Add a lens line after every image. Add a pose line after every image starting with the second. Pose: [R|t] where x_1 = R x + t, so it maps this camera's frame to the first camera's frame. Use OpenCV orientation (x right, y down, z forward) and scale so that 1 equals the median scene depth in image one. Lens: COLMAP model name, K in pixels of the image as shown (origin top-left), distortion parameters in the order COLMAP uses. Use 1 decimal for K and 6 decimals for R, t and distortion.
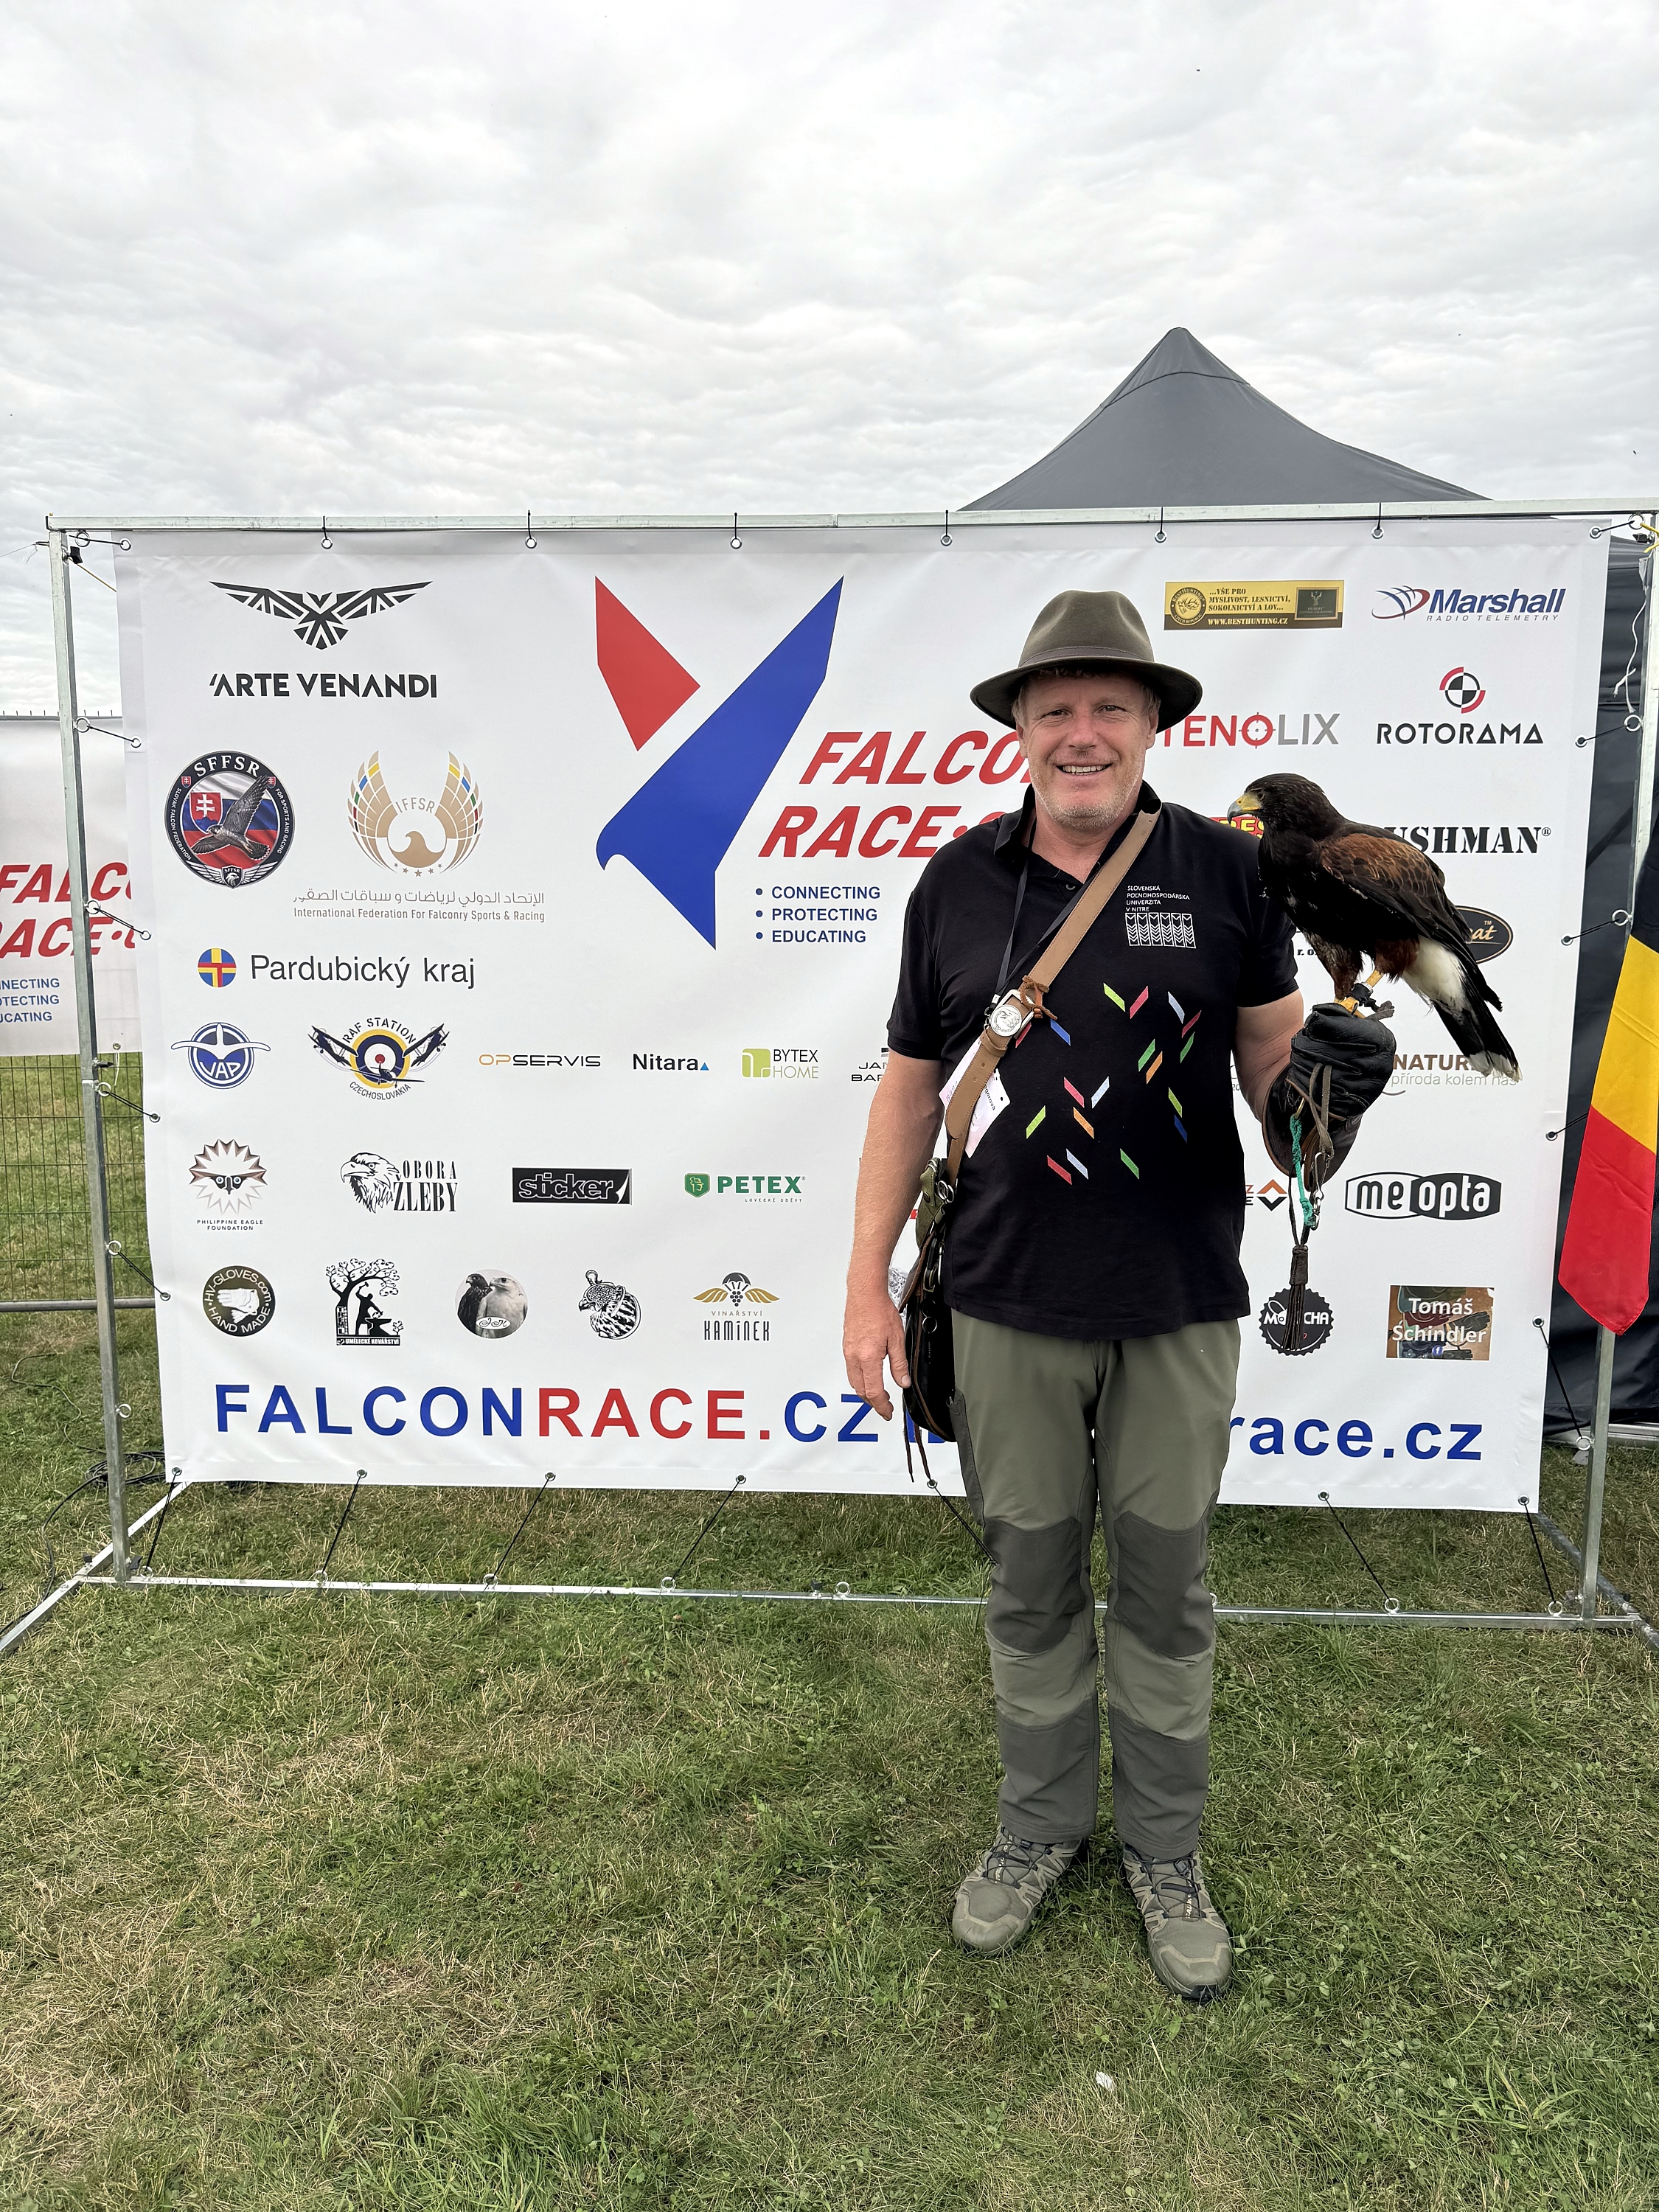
lens RADIAL K [[1478.1, 0, 820.5], [0, 1478.1, 1085.1], [0, 0, 1]] dist [0.074949, -0.040984]
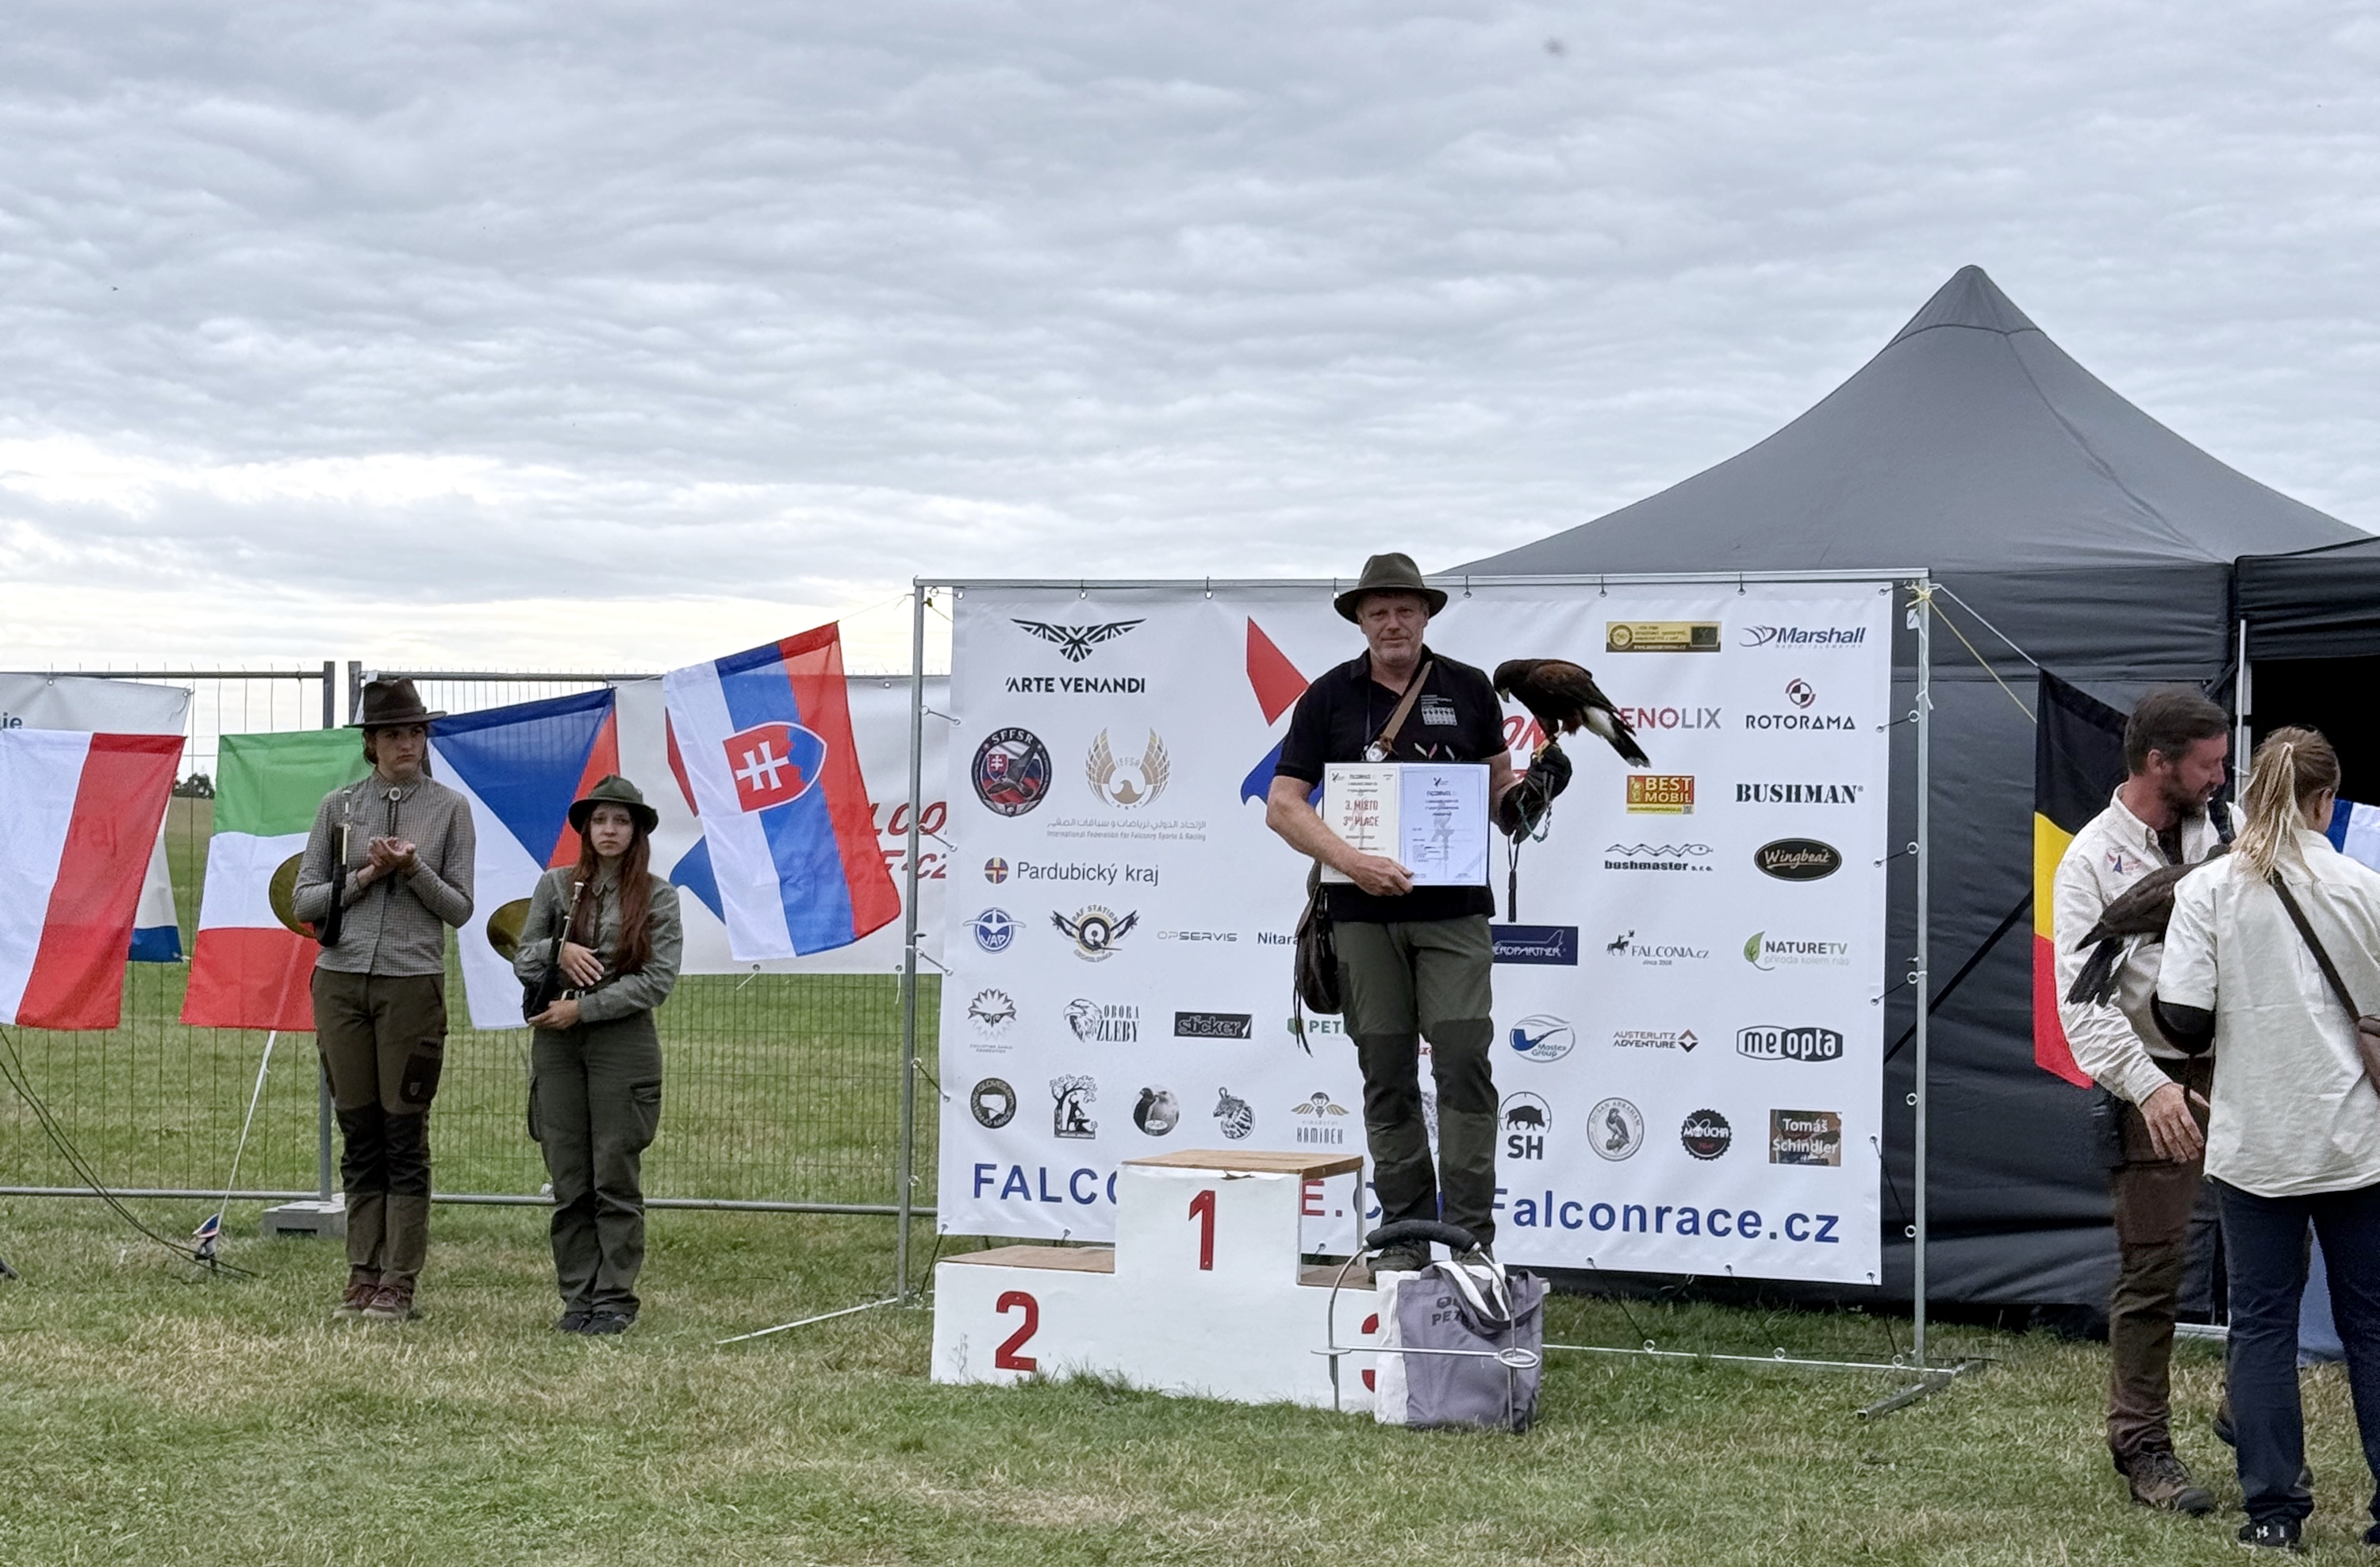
lens RADIAL K [[4491.0, 0, 1193.2], [0, 4491.0, 765.4], [0, 0, 1]] dist [0.242757, 0.000000]
pose [[0.949440, 0.007651, -0.313855, 1.182392], [-0.060799, 0.985258, -0.159905, 0.520986], [0.308004, 0.170902, 0.935909, -3.134826]]
